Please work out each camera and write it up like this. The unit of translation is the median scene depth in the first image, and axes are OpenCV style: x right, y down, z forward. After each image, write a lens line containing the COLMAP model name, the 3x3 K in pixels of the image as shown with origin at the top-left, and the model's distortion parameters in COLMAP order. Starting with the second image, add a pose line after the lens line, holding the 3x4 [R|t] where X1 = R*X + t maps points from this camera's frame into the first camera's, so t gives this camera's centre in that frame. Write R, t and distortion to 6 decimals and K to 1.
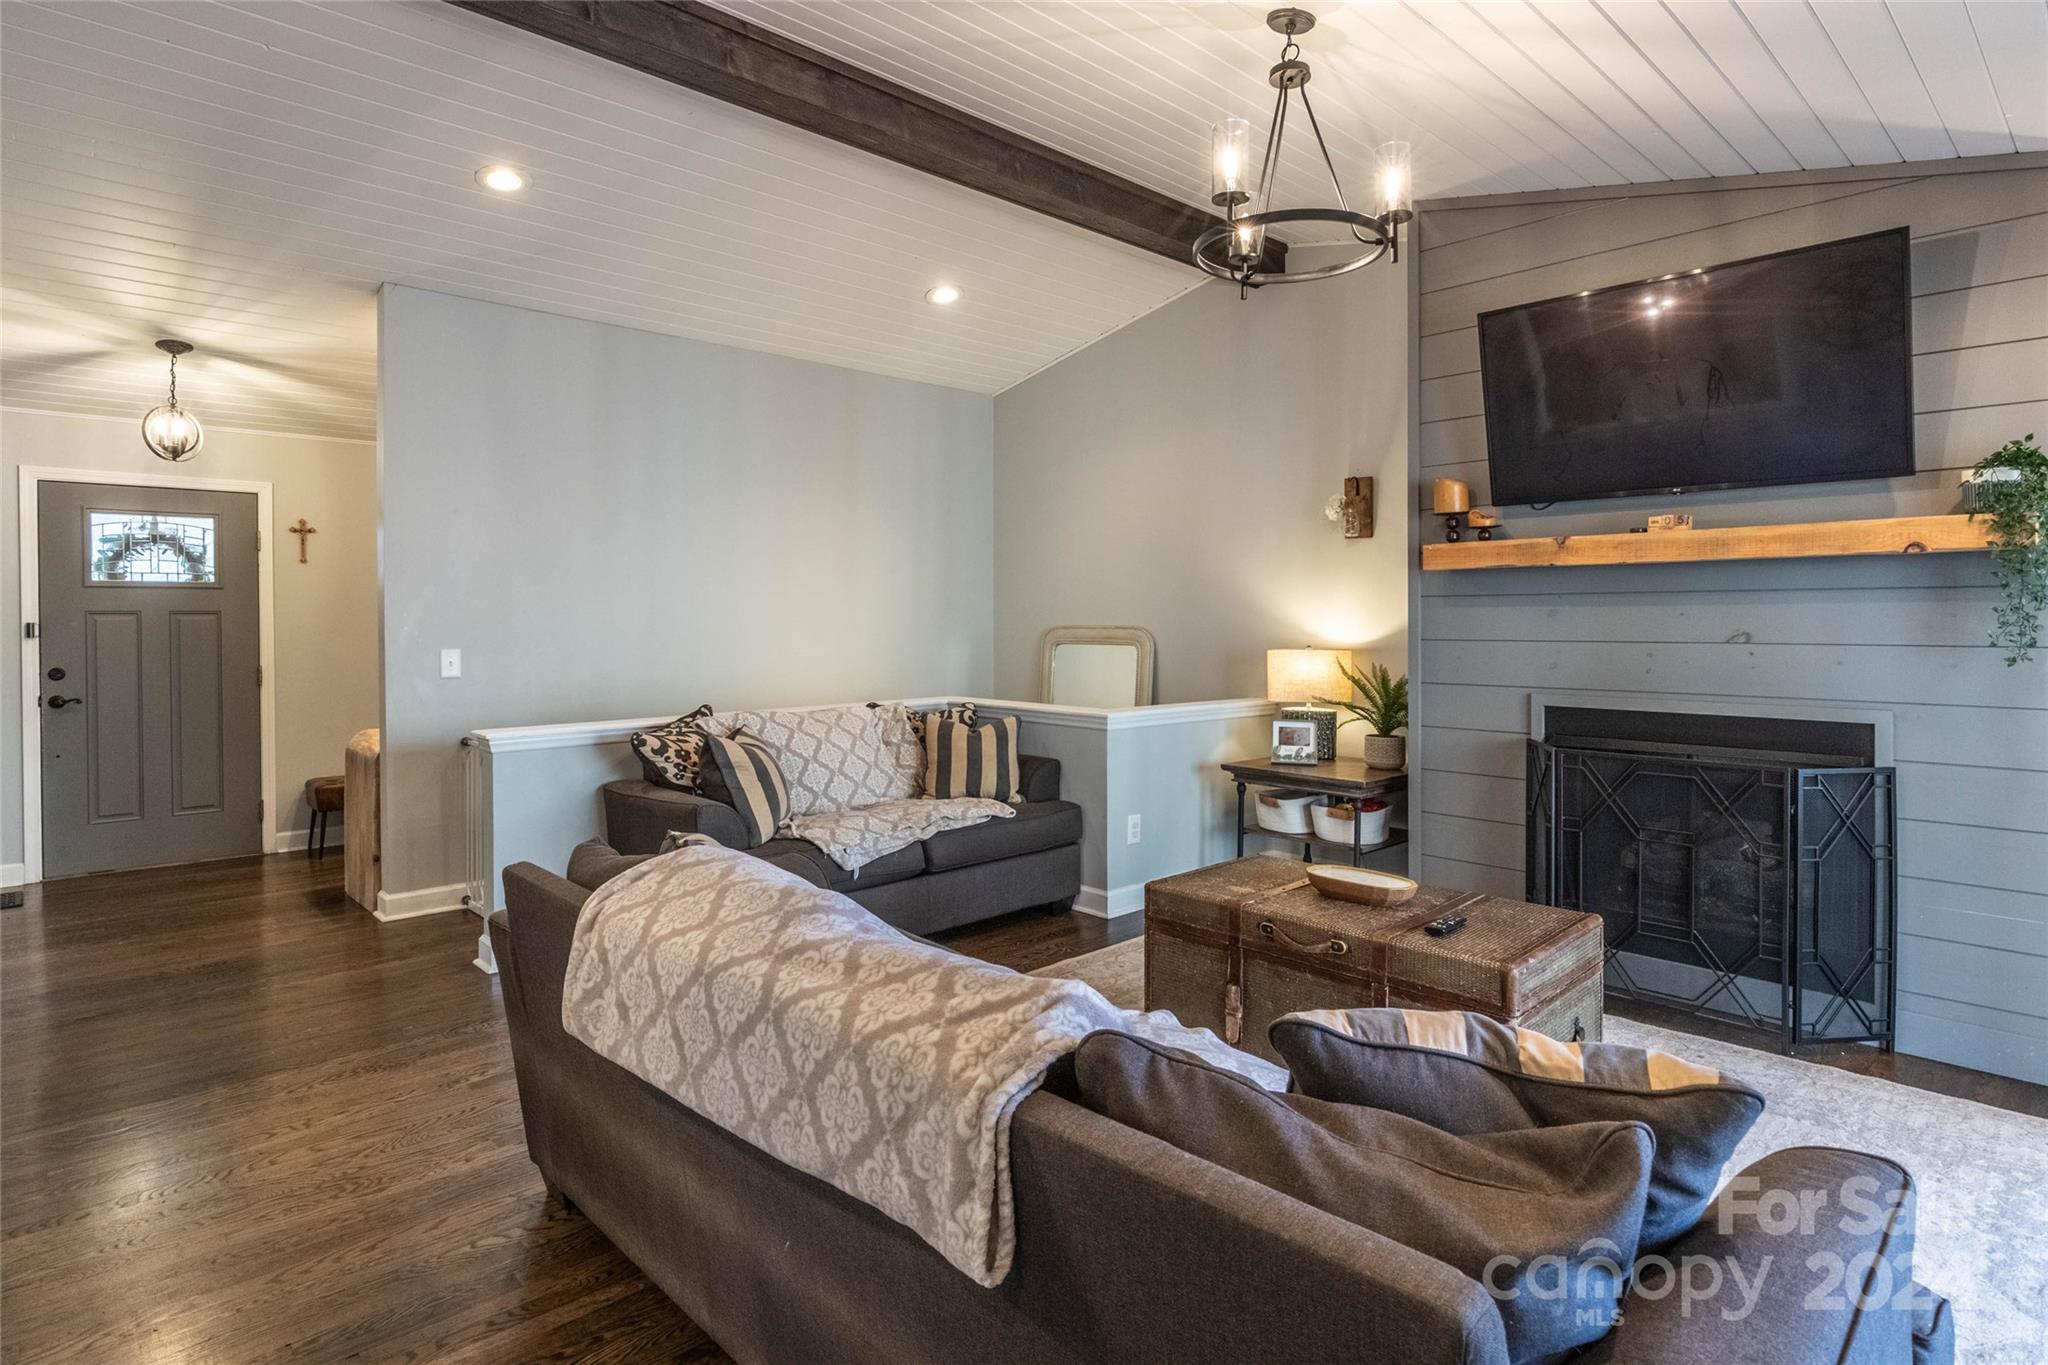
lens RADIAL K [[1093.4, 0, 1013.7], [0, 1093.4, 627.5], [0, 0, 1]] dist [0.002107, -0.000514]
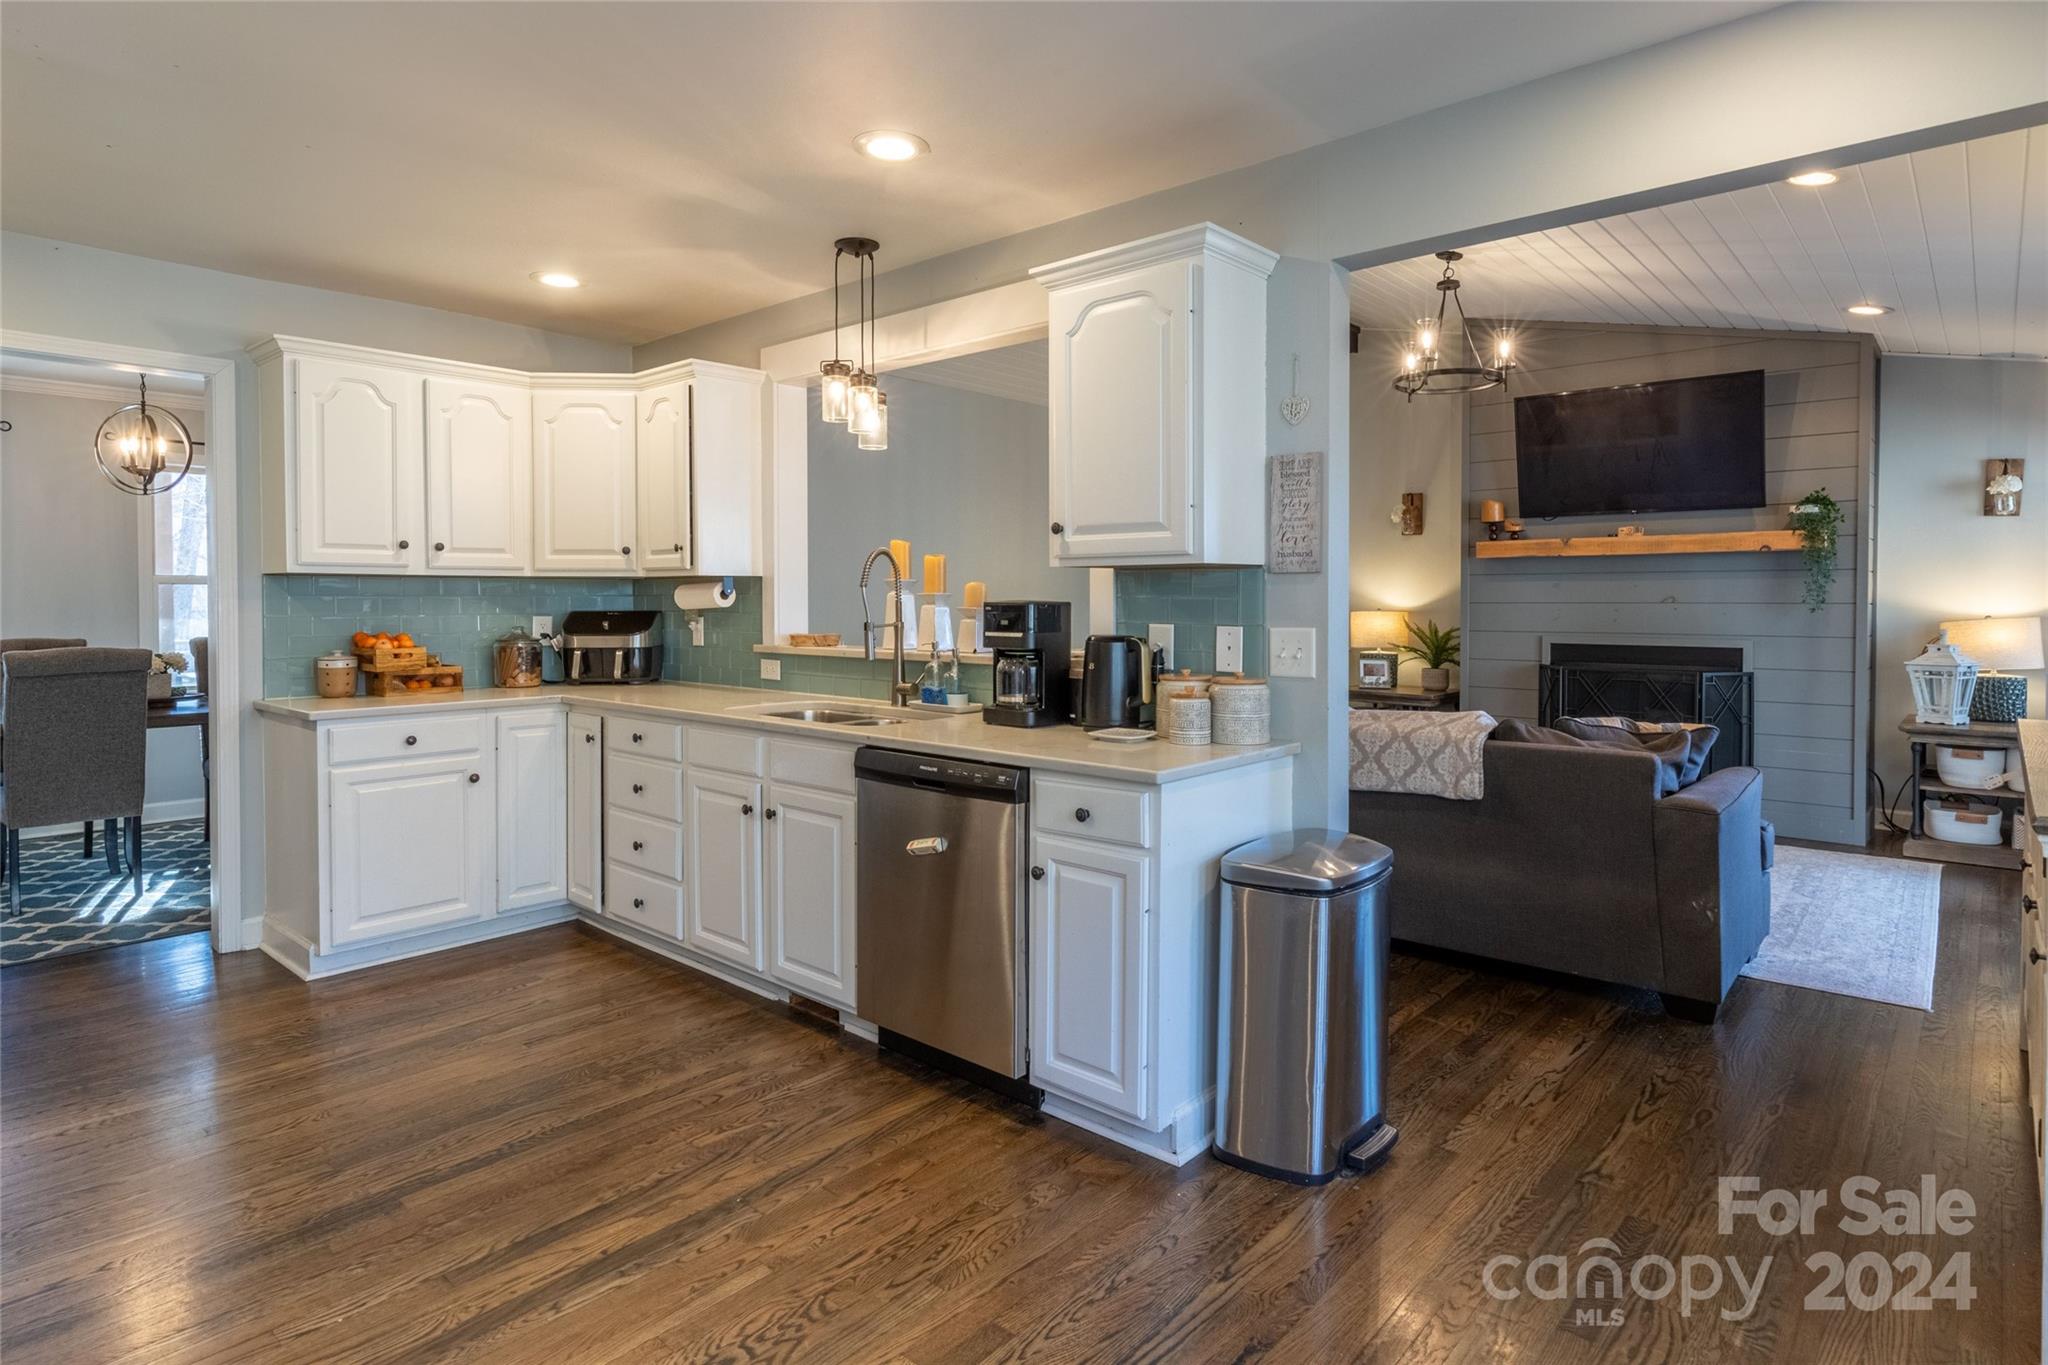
lens RADIAL K [[1093.4, 0, 1044.1], [0, 1093.4, 623.6], [0, 0, 1]] dist [0.002107, -0.000514]
pose [[0.994264, -0.000013, 0.106956, -0.470352], [-0.001518, 0.999897, 0.014238, 0.023358], [-0.106945, -0.014319, 0.994162, -0.569617]]
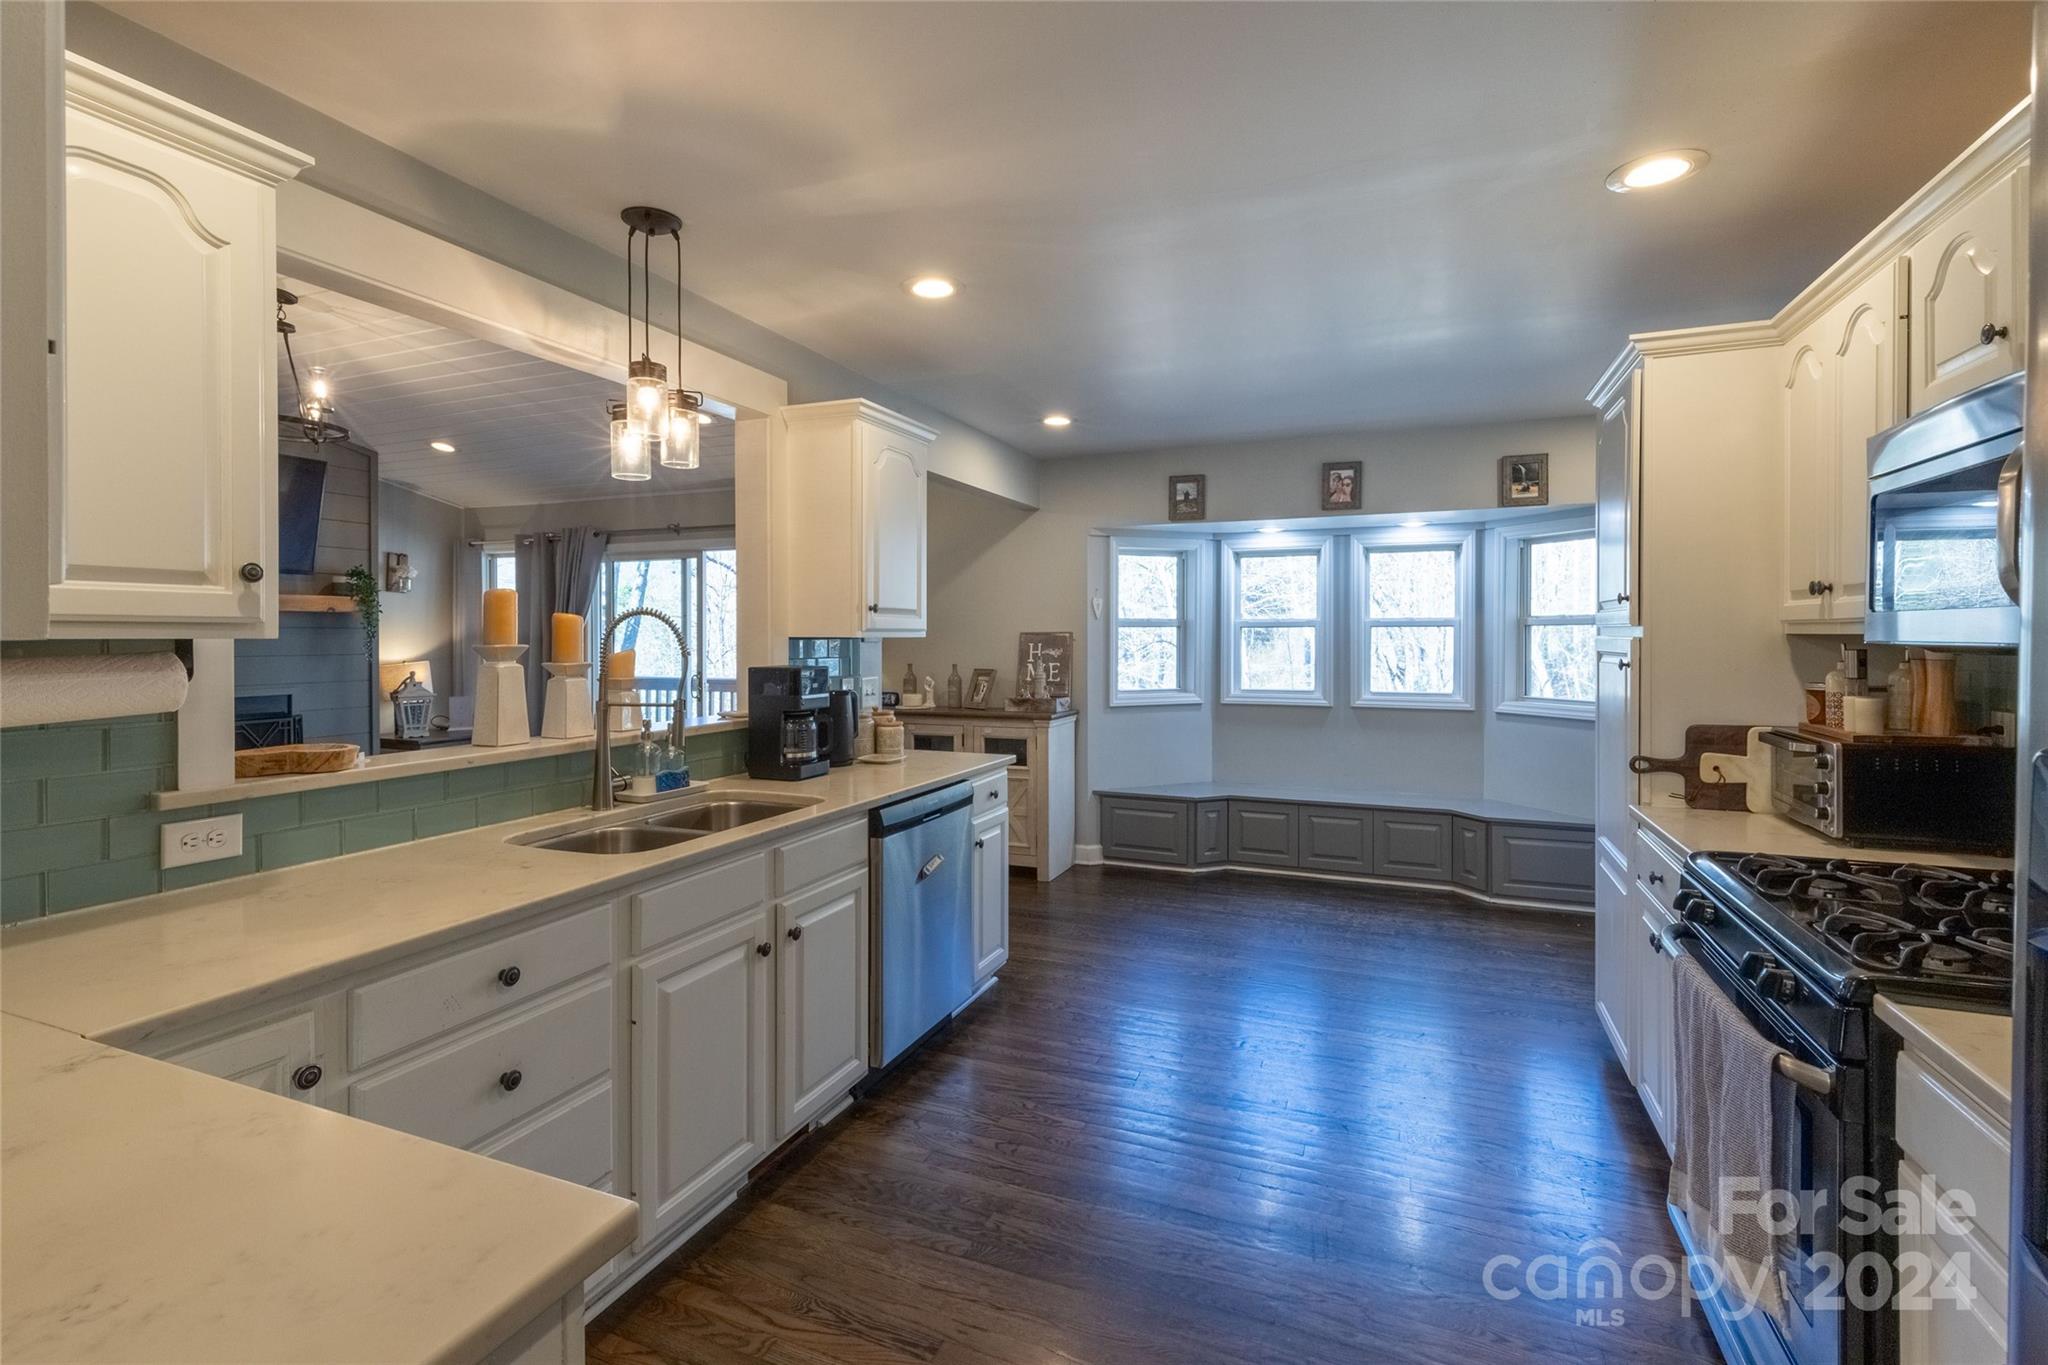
lens RADIAL K [[938.8, 0, 1034.8], [0, 938.8, 642.5], [0, 0, 1]] dist [-0.018919, -0.001541]
pose [[-0.424677, -0.002864, 0.905340, -1.219909], [0.010110, 0.999918, 0.007905, -0.007377], [-0.905288, 0.012510, -0.424613, 0.438352]]
